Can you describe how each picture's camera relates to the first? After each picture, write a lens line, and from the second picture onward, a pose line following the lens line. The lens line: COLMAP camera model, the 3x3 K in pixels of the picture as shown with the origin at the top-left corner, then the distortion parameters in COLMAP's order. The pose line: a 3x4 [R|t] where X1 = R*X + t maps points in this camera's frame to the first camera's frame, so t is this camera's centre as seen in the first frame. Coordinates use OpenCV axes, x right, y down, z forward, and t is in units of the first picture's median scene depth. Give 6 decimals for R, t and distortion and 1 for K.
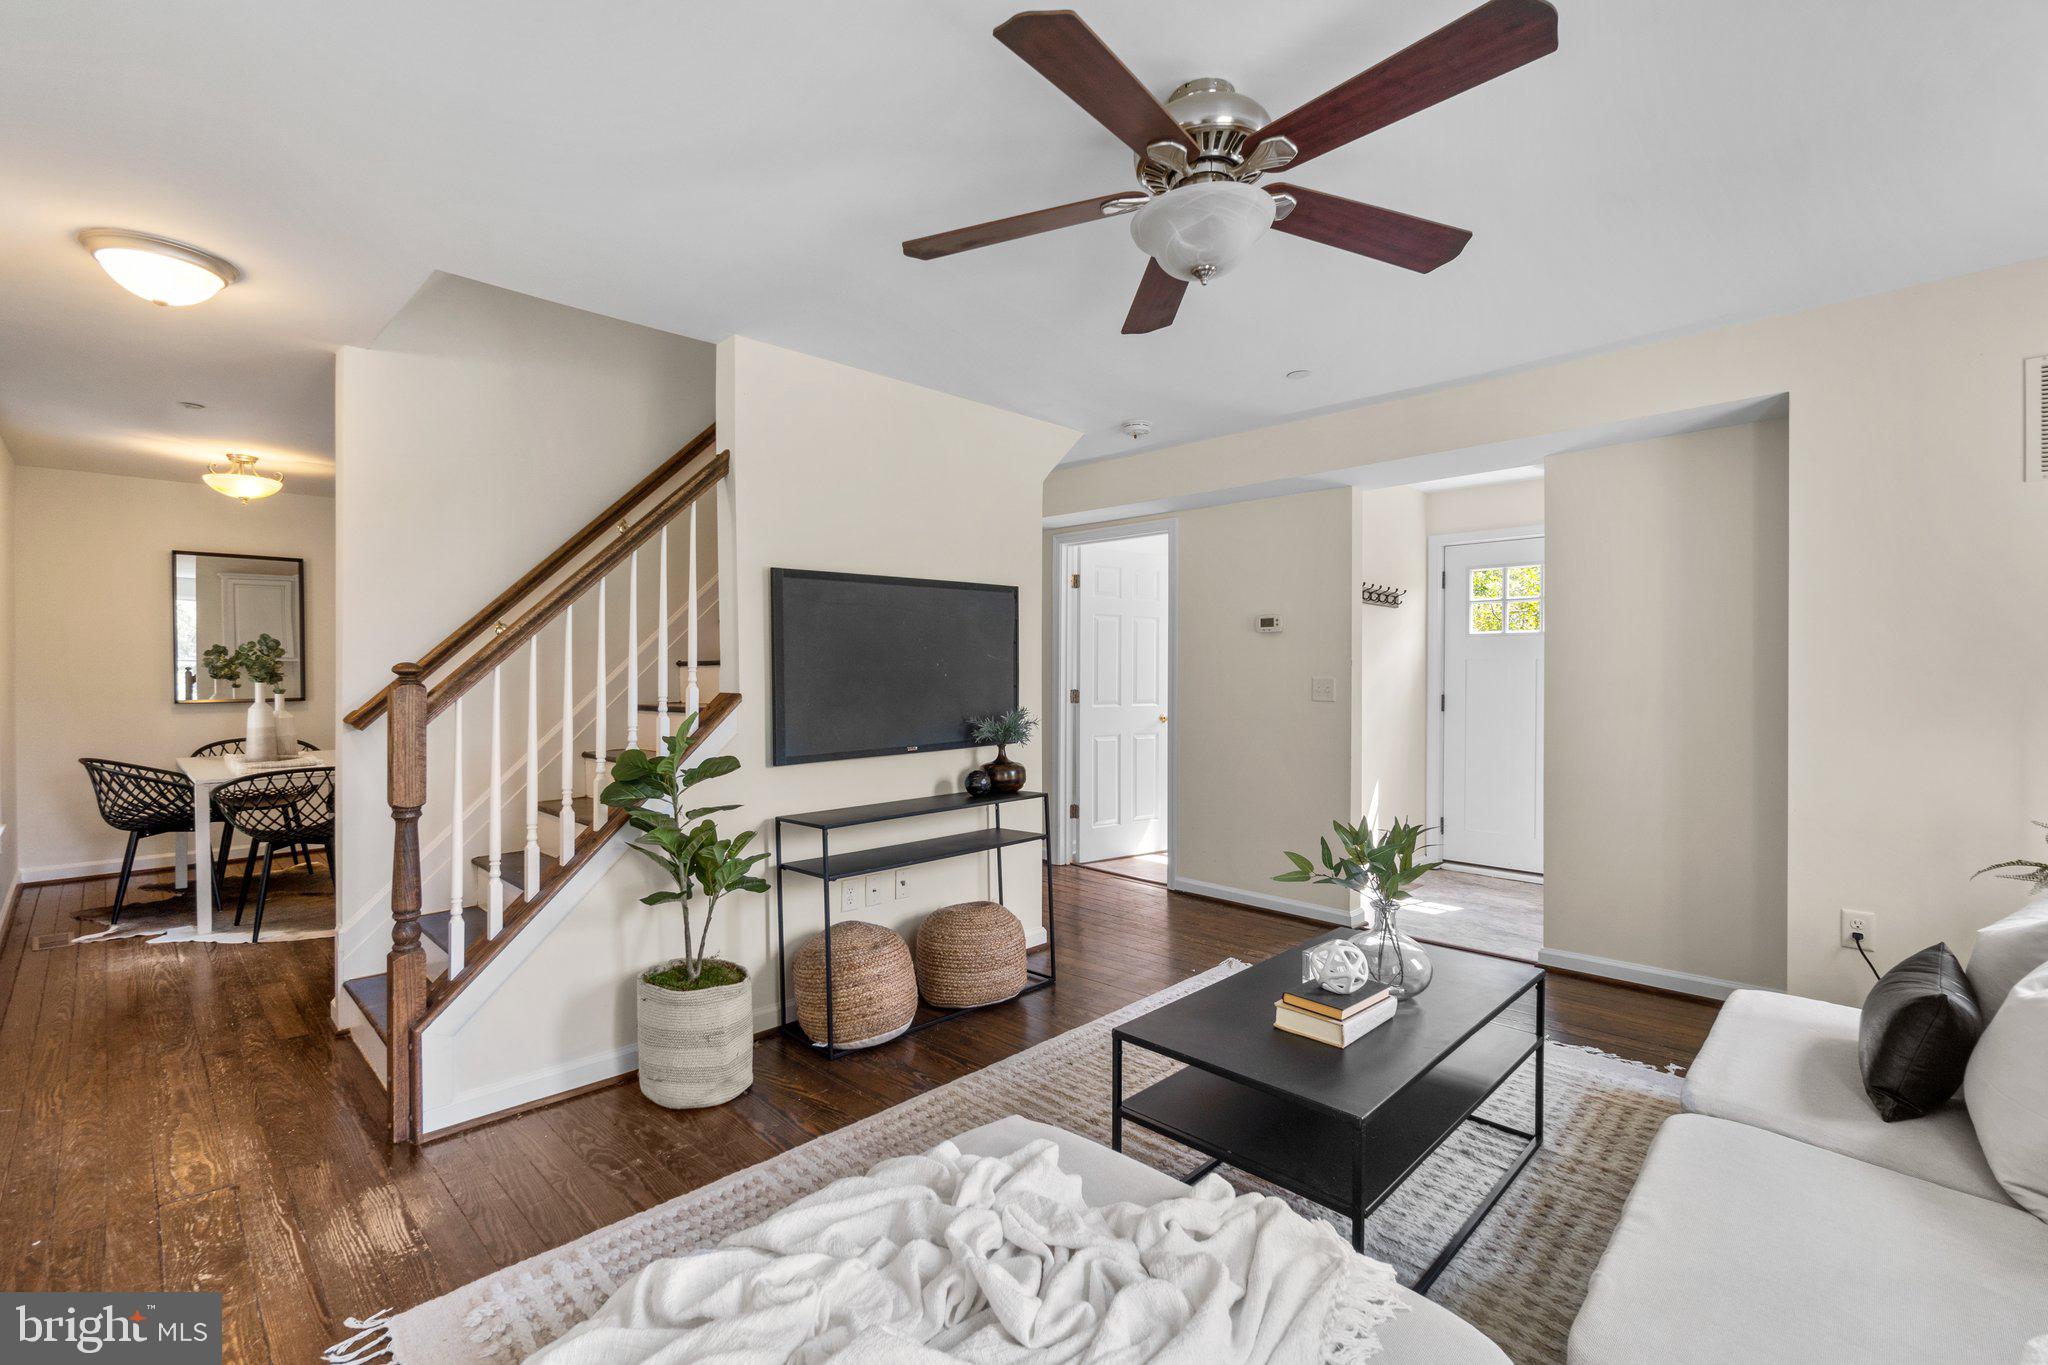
lens RADIAL K [[897.4, 0, 1020.8], [0, 897.4, 668.1], [0, 0, 1]] dist [-0.000951, 0.000030]
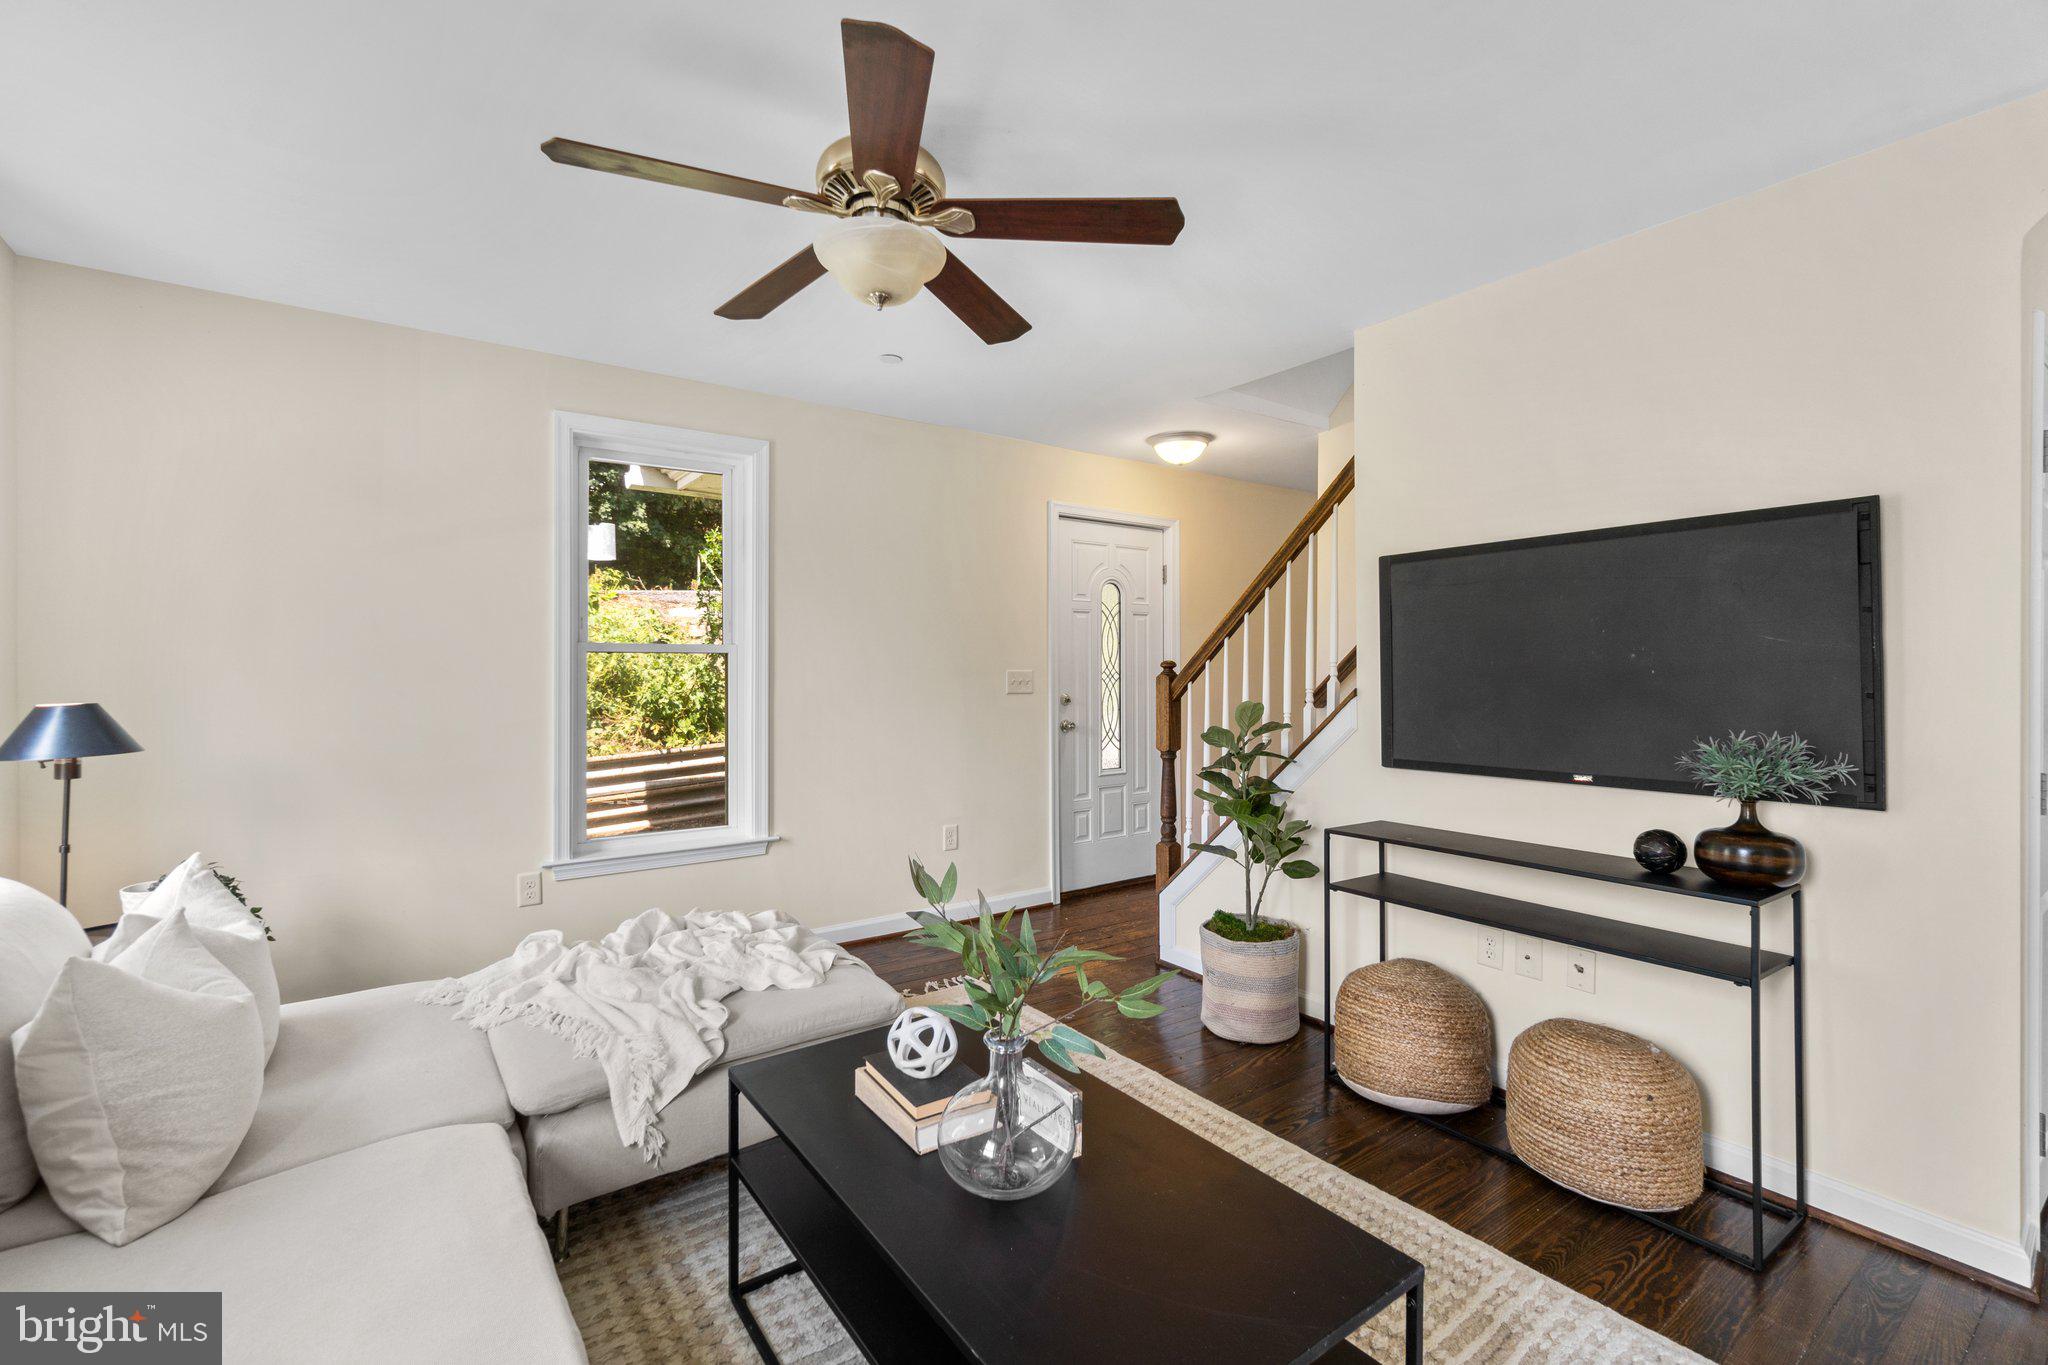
lens RADIAL K [[897.4, 0, 1020.8], [0, 897.4, 668.1], [0, 0, 1]] dist [-0.000951, 0.000030]
pose [[-0.157647, -0.002321, -0.987493, 0.707337], [-0.005944, 0.999981, -0.001402, 0.009292], [0.987478, 0.005648, -0.157658, 0.767920]]
